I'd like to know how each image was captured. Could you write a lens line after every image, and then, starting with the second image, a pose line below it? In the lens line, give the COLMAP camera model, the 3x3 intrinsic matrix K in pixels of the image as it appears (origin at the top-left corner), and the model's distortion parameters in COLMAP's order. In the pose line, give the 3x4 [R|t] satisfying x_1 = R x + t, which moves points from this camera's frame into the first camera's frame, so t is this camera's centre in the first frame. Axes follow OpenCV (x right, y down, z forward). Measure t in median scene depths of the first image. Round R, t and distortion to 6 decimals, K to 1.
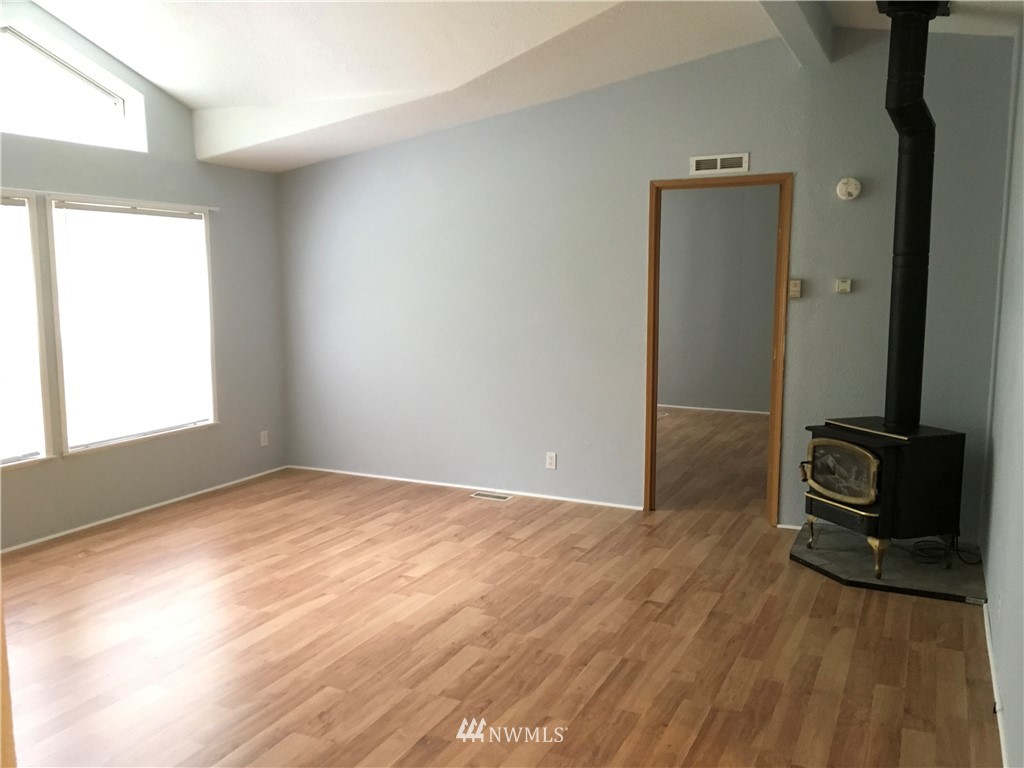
lens RADIAL K [[871.3, 0, 515.5], [0, 871.3, 387.2], [0, 0, 1]] dist [0.074135, -0.105307]
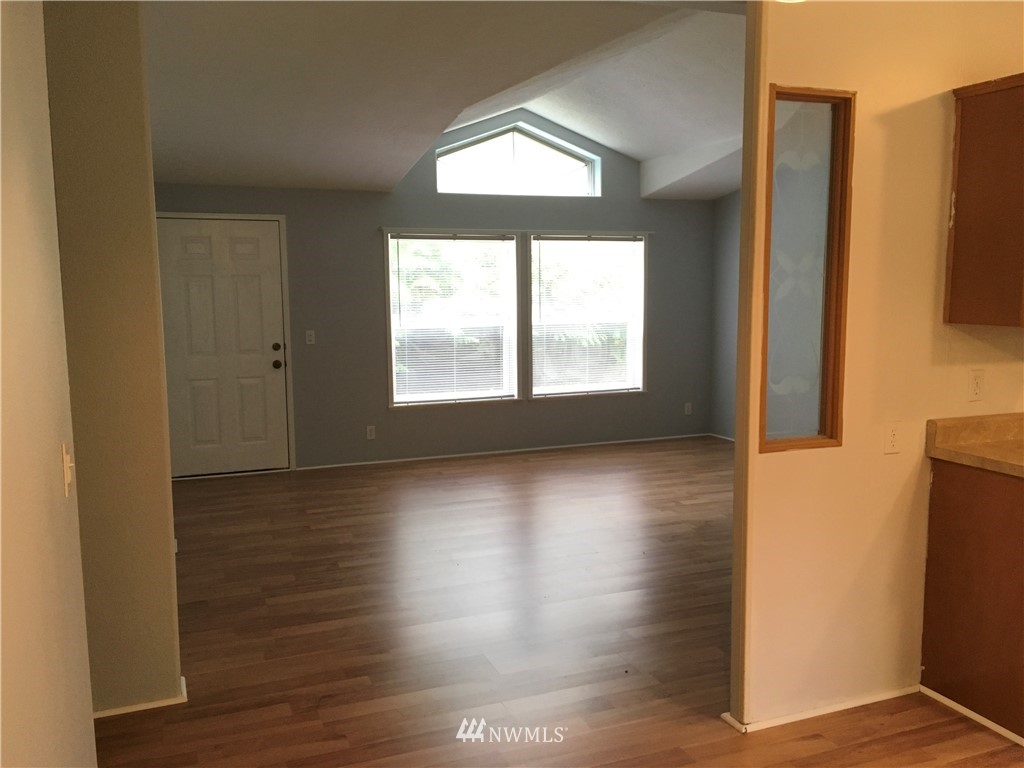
lens RADIAL K [[871.3, 0, 507.8], [0, 871.3, 383.8], [0, 0, 1]] dist [0.074135, -0.105307]
pose [[0.720287, 0.065548, -0.690572, 0.533272], [-0.076804, 0.996940, 0.014519, 0.031794], [0.689411, 0.042581, 0.723118, -0.139619]]
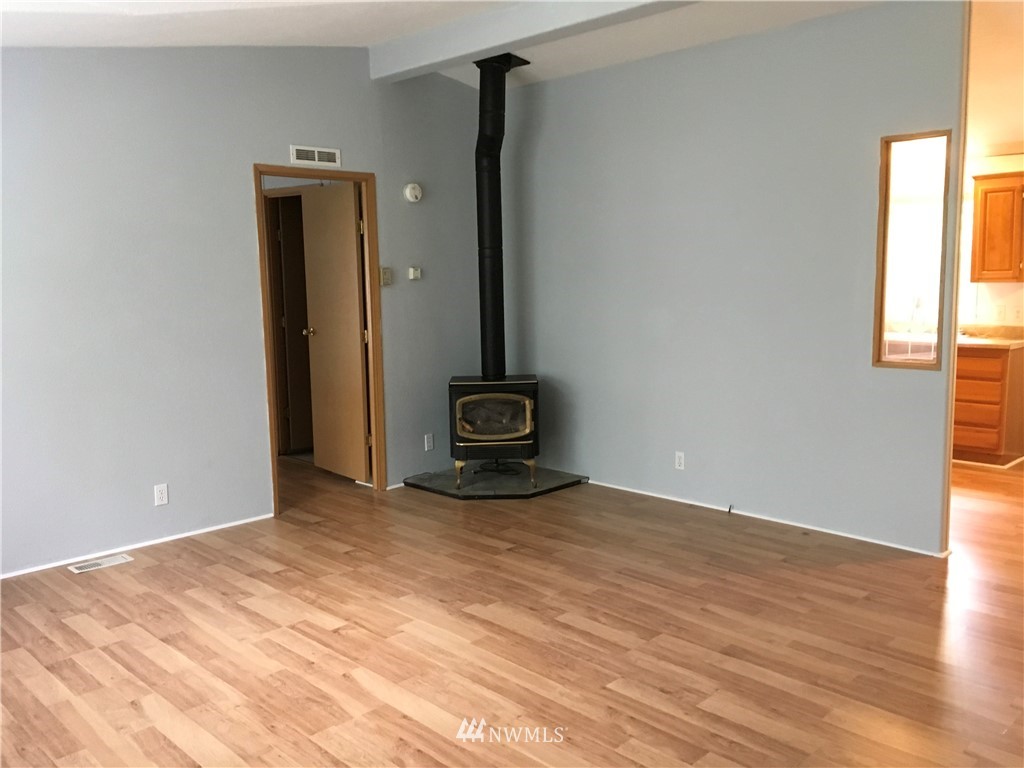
lens RADIAL K [[871.3, 0, 522.2], [0, 871.3, 380.7], [0, 0, 1]] dist [0.074135, -0.105307]
pose [[0.325617, -0.123750, 0.937369, -0.718451], [0.135752, 0.987245, 0.083178, -0.050771], [-0.935706, 0.100166, 0.338263, 0.478885]]
